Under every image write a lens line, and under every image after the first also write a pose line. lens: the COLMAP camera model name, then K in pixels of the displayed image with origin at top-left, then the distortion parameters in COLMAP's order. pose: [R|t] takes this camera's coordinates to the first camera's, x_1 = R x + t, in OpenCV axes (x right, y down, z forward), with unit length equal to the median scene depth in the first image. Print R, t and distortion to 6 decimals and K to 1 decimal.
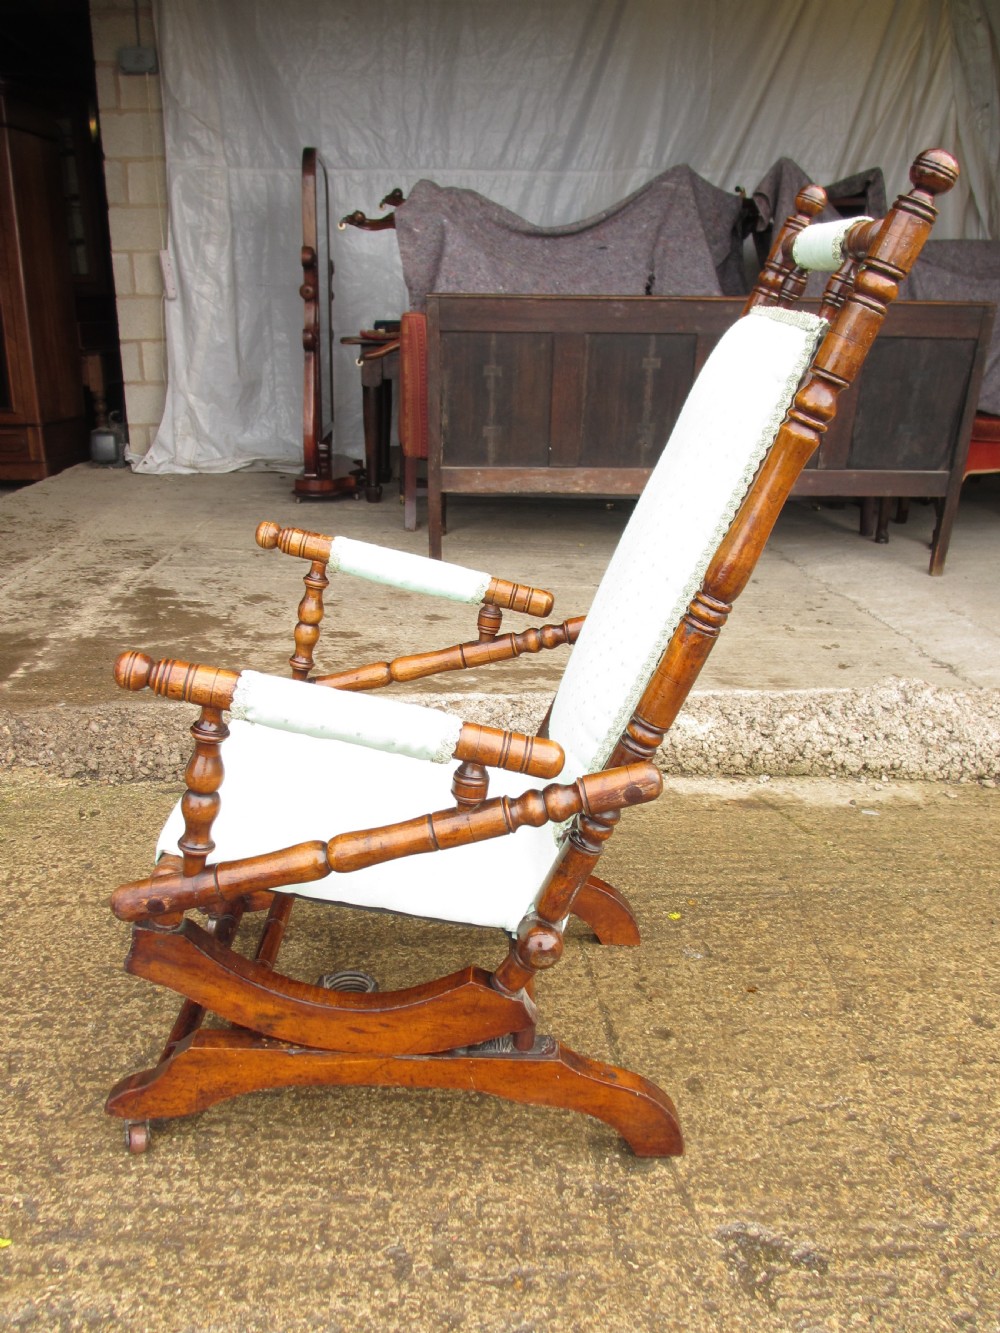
lens RADIAL K [[1021.6, 0, 503.8], [0, 1021.6, 661.6], [0, 0, 1]] dist [-0.047004, 0.014674]
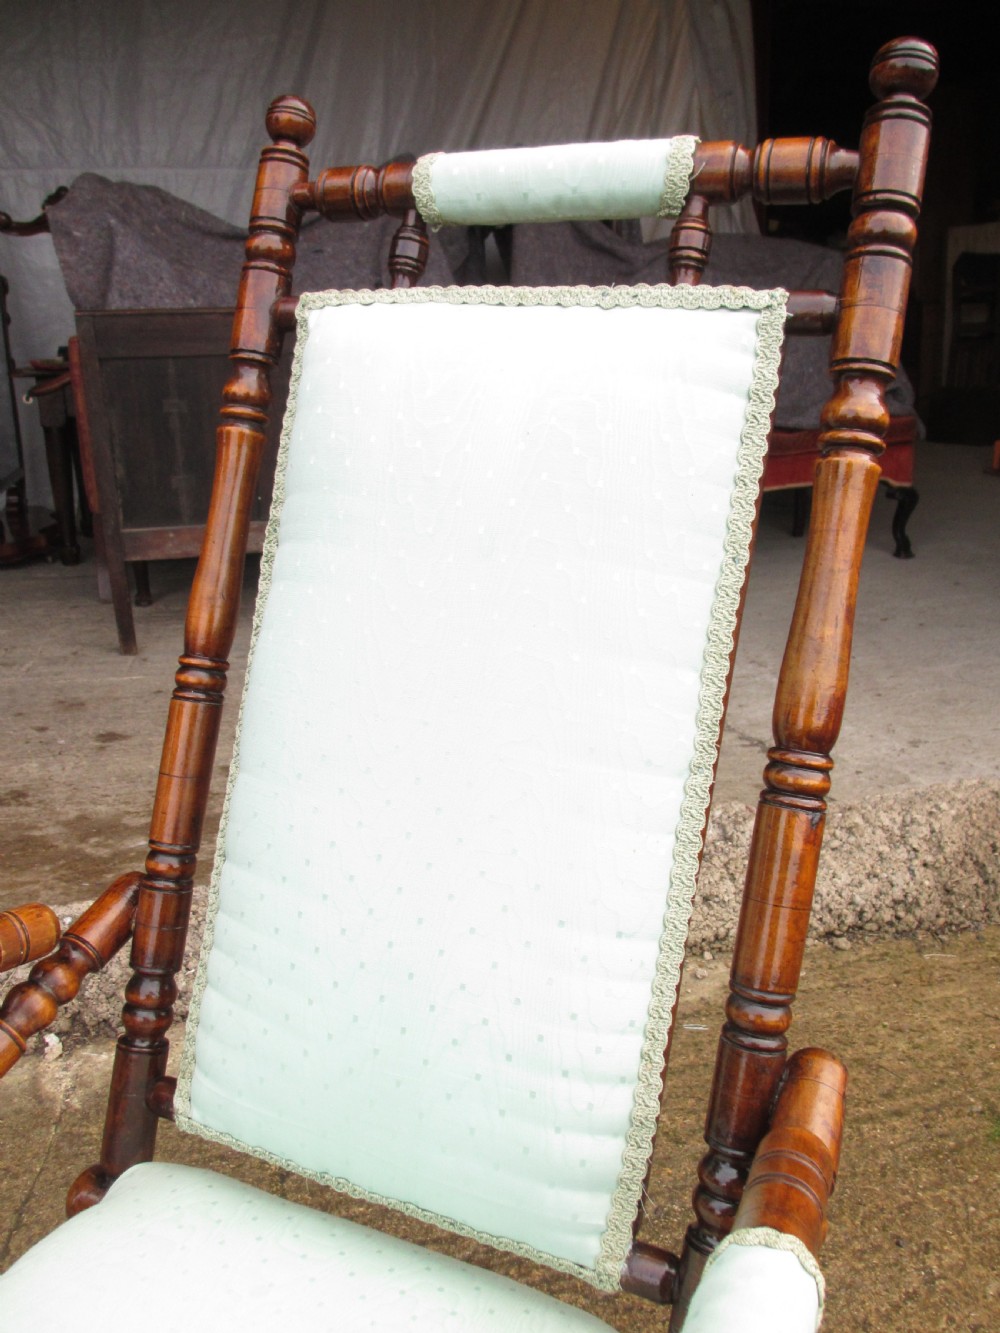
lens RADIAL K [[1049.0, 0, 462.0], [0, 1049.0, 672.9], [0, 0, 1]] dist [-0.052466, 0.018000]
pose [[0.982836, -0.083325, 0.164590, 0.164302], [0.085131, 0.996362, -0.003941, -0.163732], [-0.163663, 0.017886, 0.986354, 0.490715]]
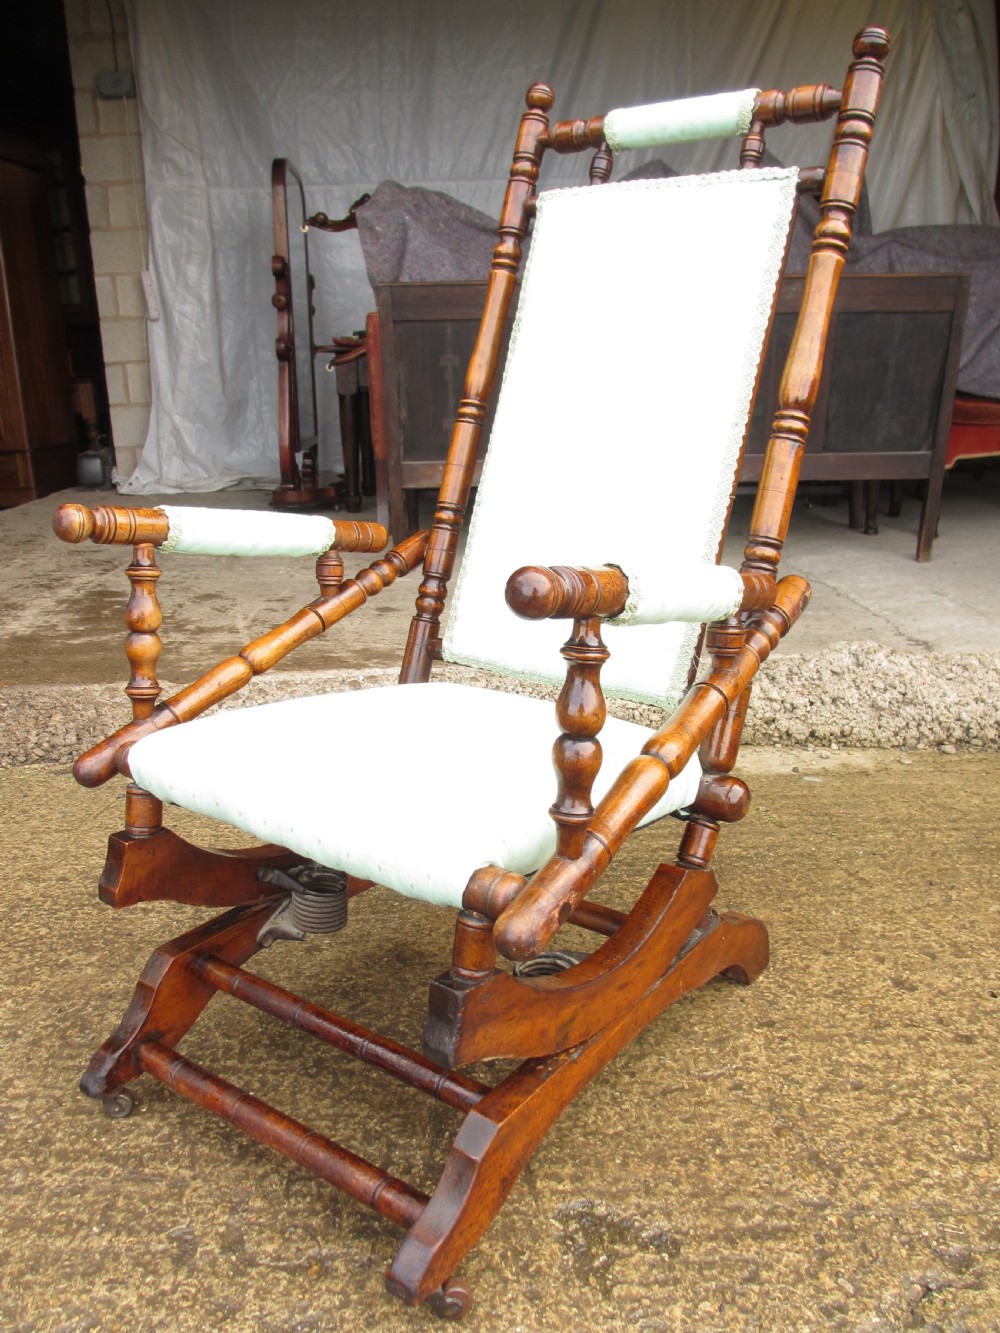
lens RADIAL K [[1025.1, 0, 504.8], [0, 1025.1, 663.3], [0, 0, 1]] dist [-0.044074, 0.011947]
pose [[0.999359, -0.025478, -0.025158, 0.167810], [0.024655, 0.999168, -0.032497, 0.104450], [0.025965, 0.031856, 0.999155, 0.097848]]
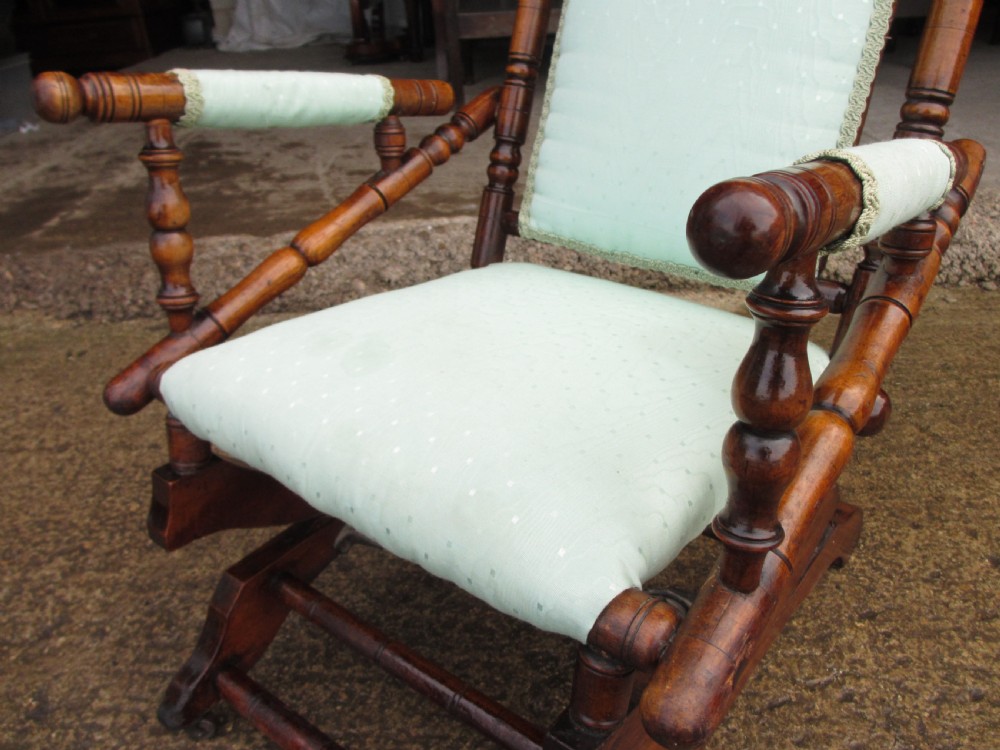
lens RADIAL K [[781.0, 0, 518.2], [0, 781.0, 347.3], [0, 0, 1]] dist [-0.037765, 0.005290]
pose [[0.997287, -0.038900, -0.062491, 0.120676], [0.049413, 0.983033, 0.176646, 0.042475], [0.054559, -0.179255, 0.982289, 0.397406]]
